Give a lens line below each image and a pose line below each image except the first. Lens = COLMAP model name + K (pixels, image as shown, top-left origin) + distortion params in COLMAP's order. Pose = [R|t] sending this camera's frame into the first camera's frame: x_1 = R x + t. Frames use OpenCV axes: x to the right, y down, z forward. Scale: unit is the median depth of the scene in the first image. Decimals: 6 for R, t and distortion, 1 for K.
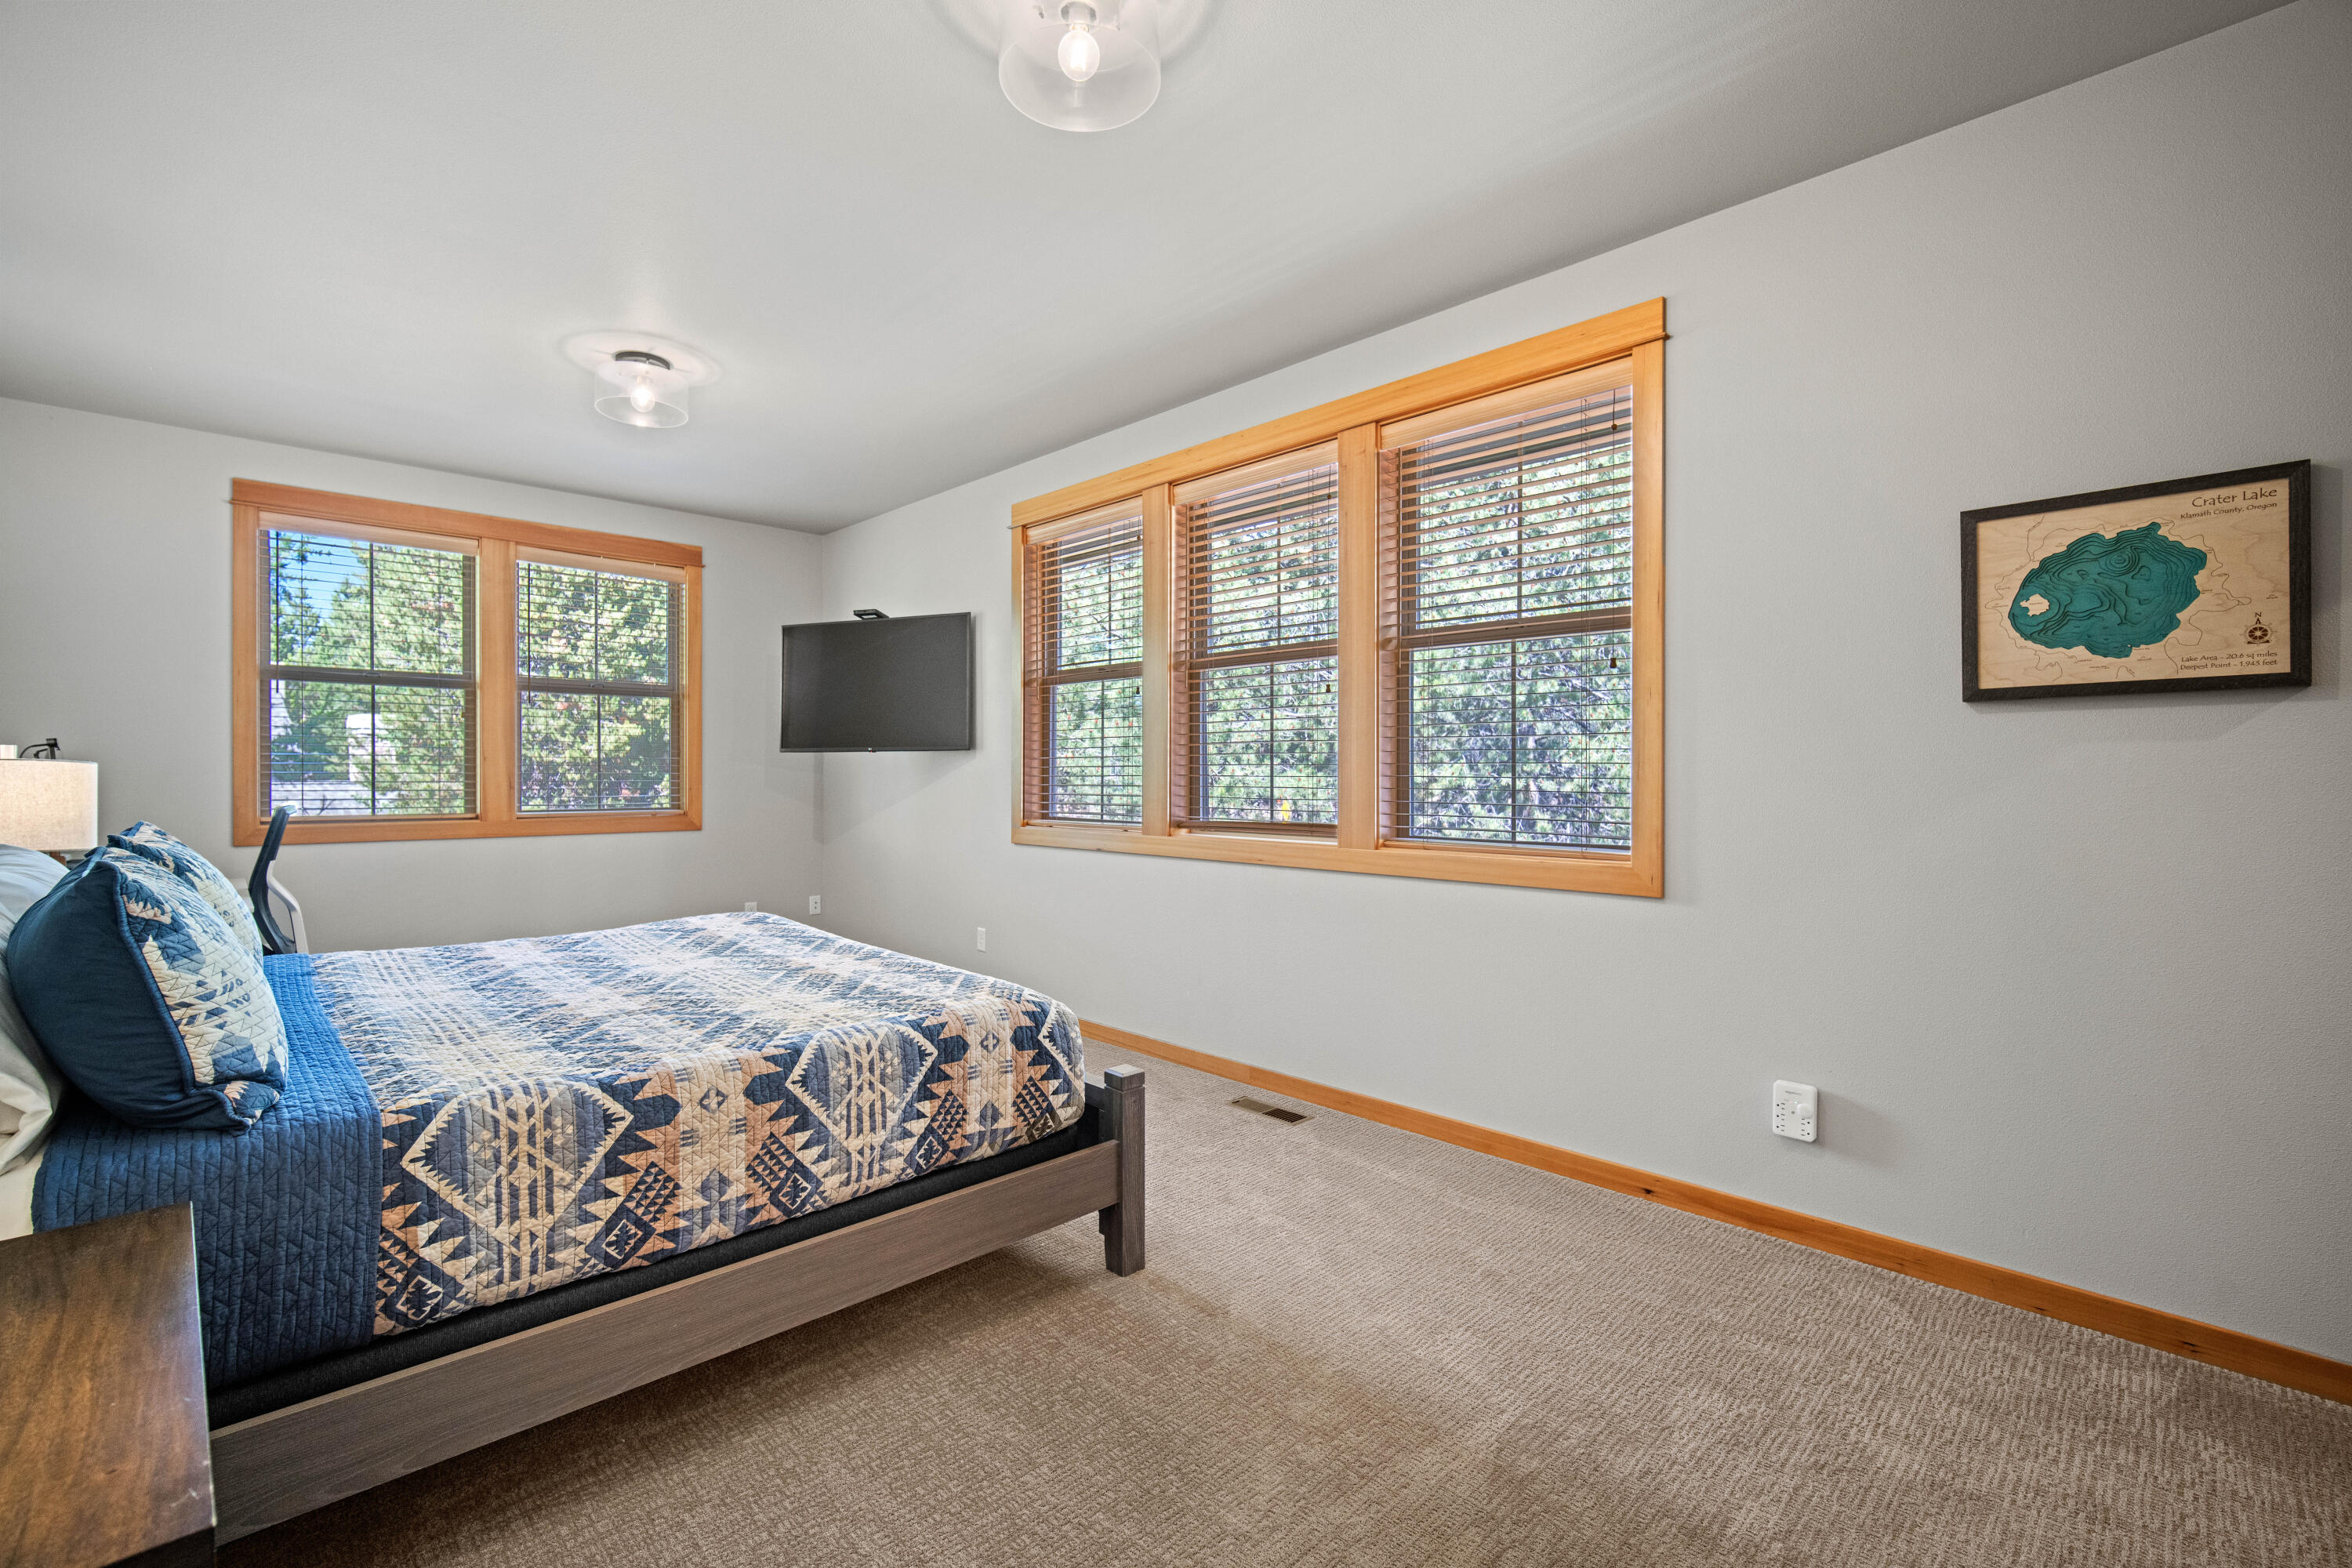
lens RADIAL K [[1019.2, 0, 1195.9], [0, 1019.2, 784.2], [0, 0, 1]] dist [-0.005375, -0.000215]
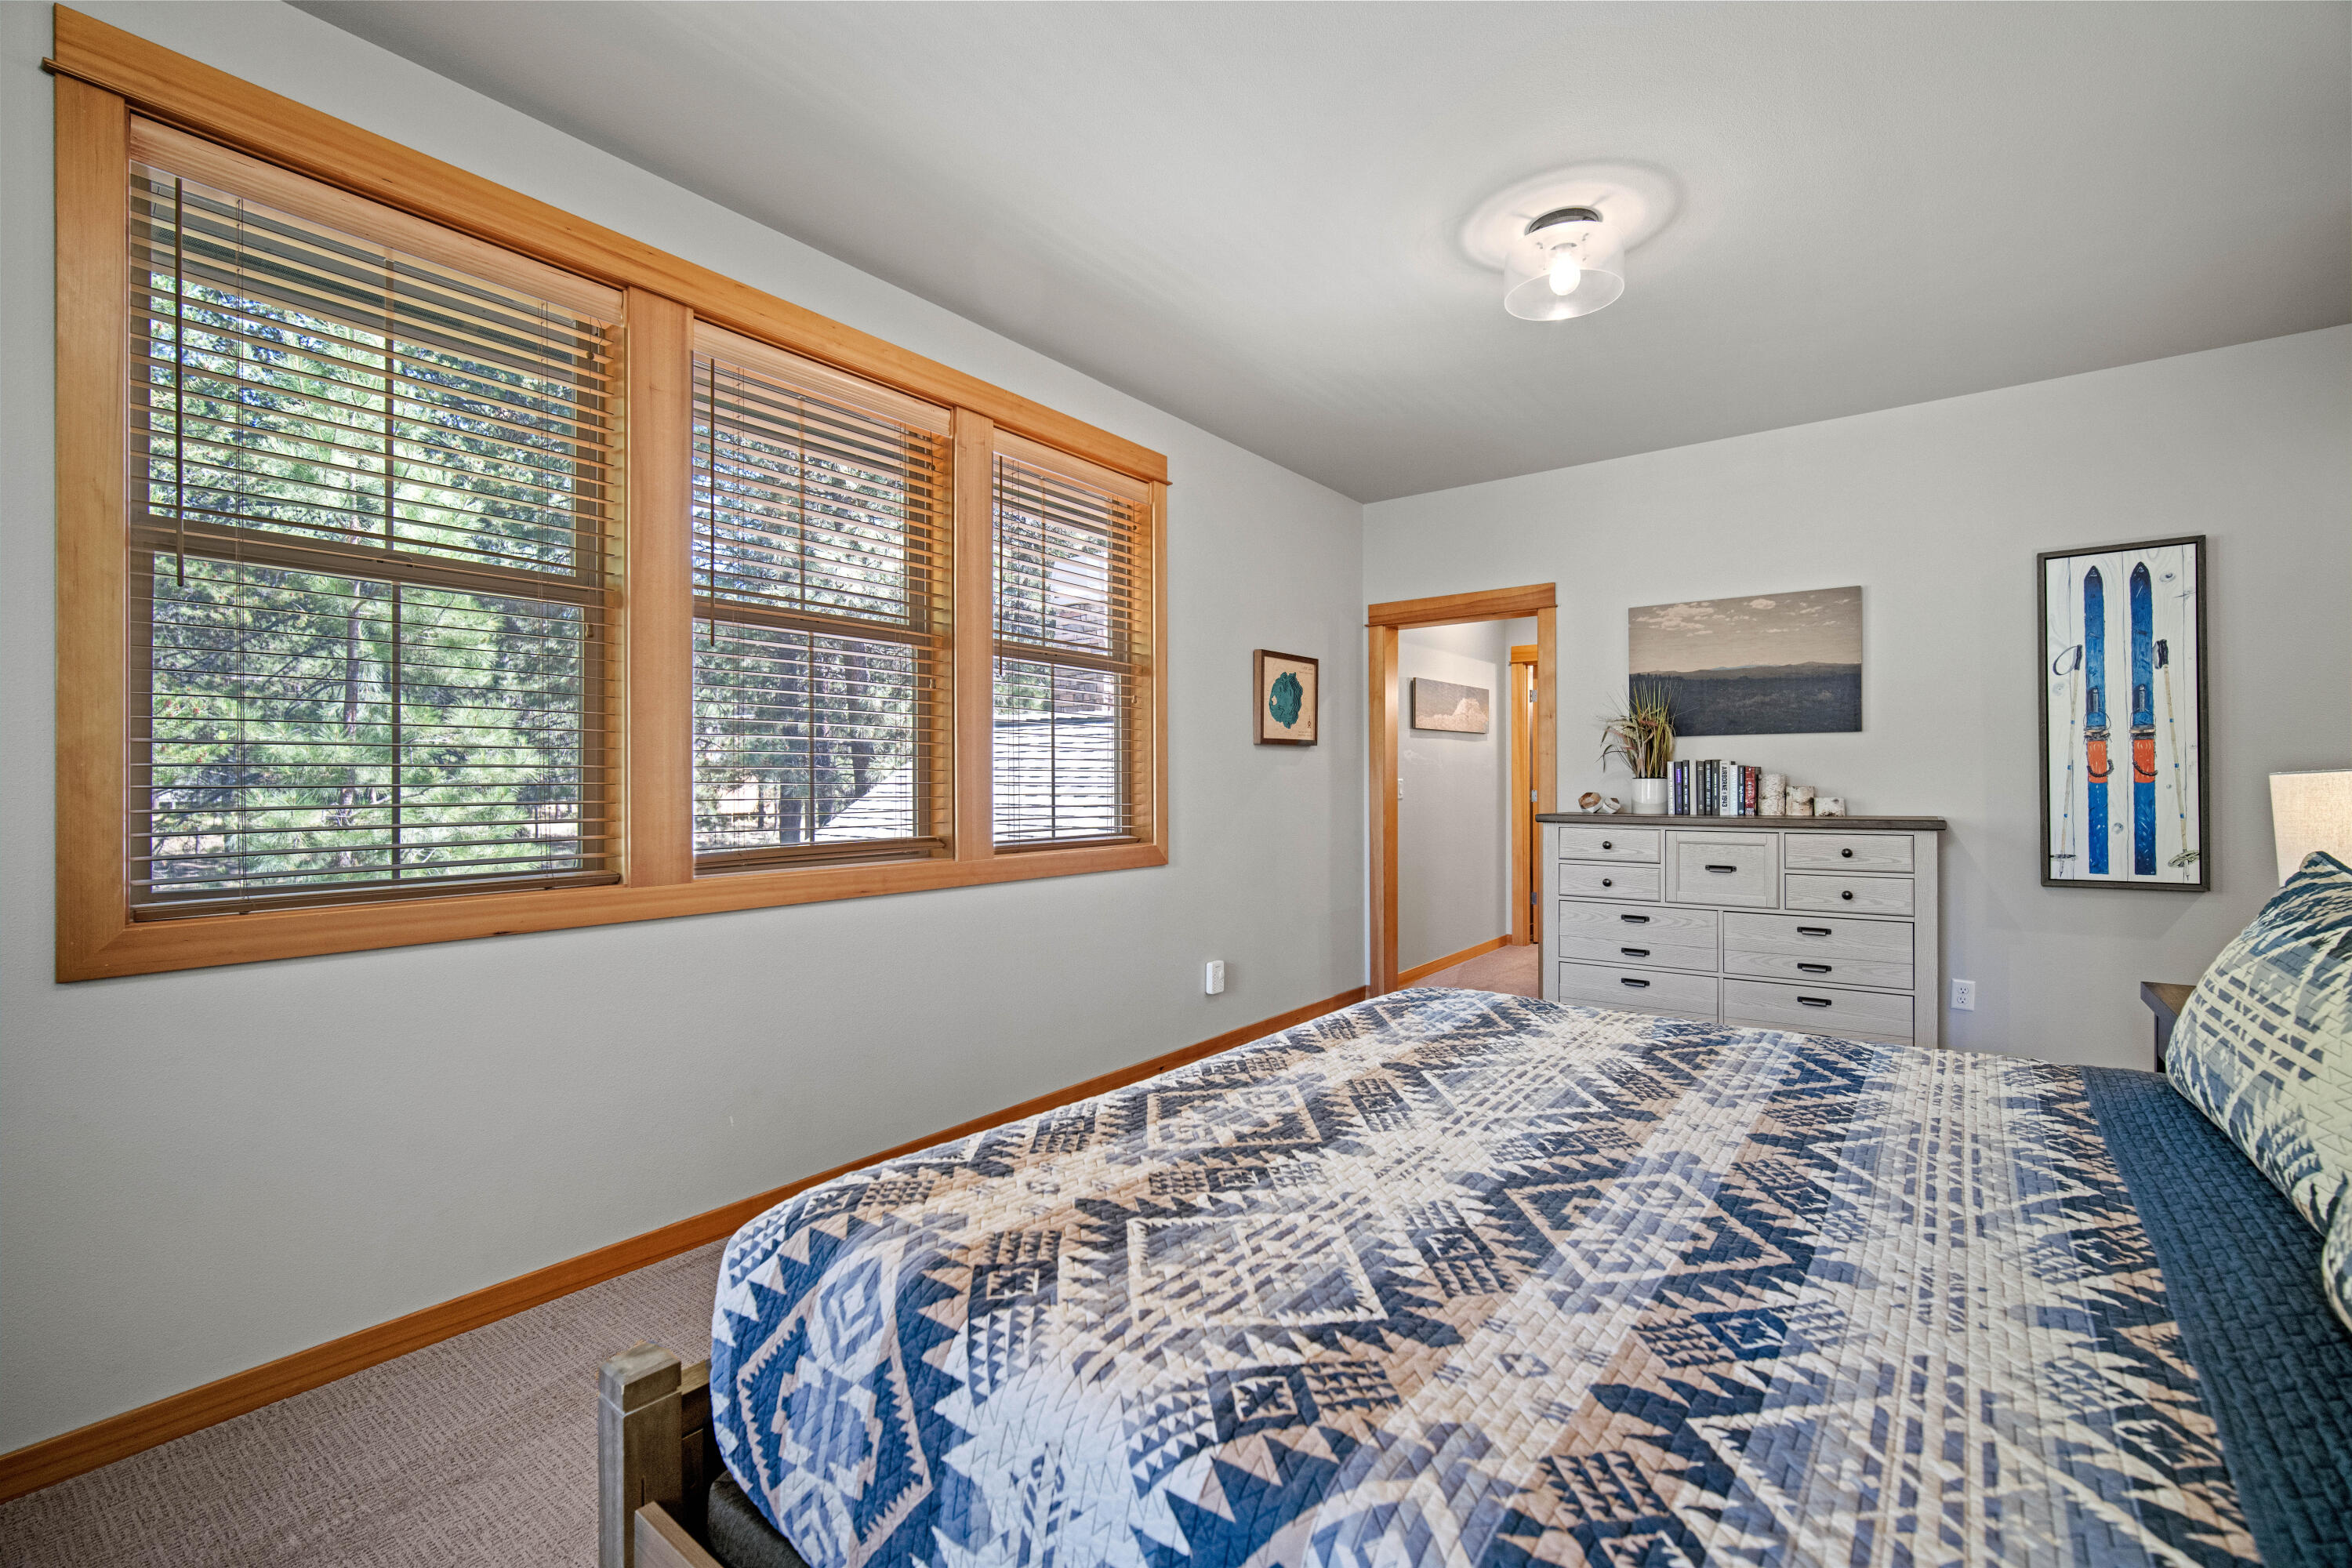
lens RADIAL K [[1019.2, 0, 1177.7], [0, 1019.2, 769.3], [0, 0, 1]] dist [-0.005375, -0.000215]
pose [[-0.124861, 0.006399, 0.992154, -0.847897], [0.004024, 0.999974, -0.005943, -0.014093], [-0.992166, 0.003251, -0.124883, 0.987261]]
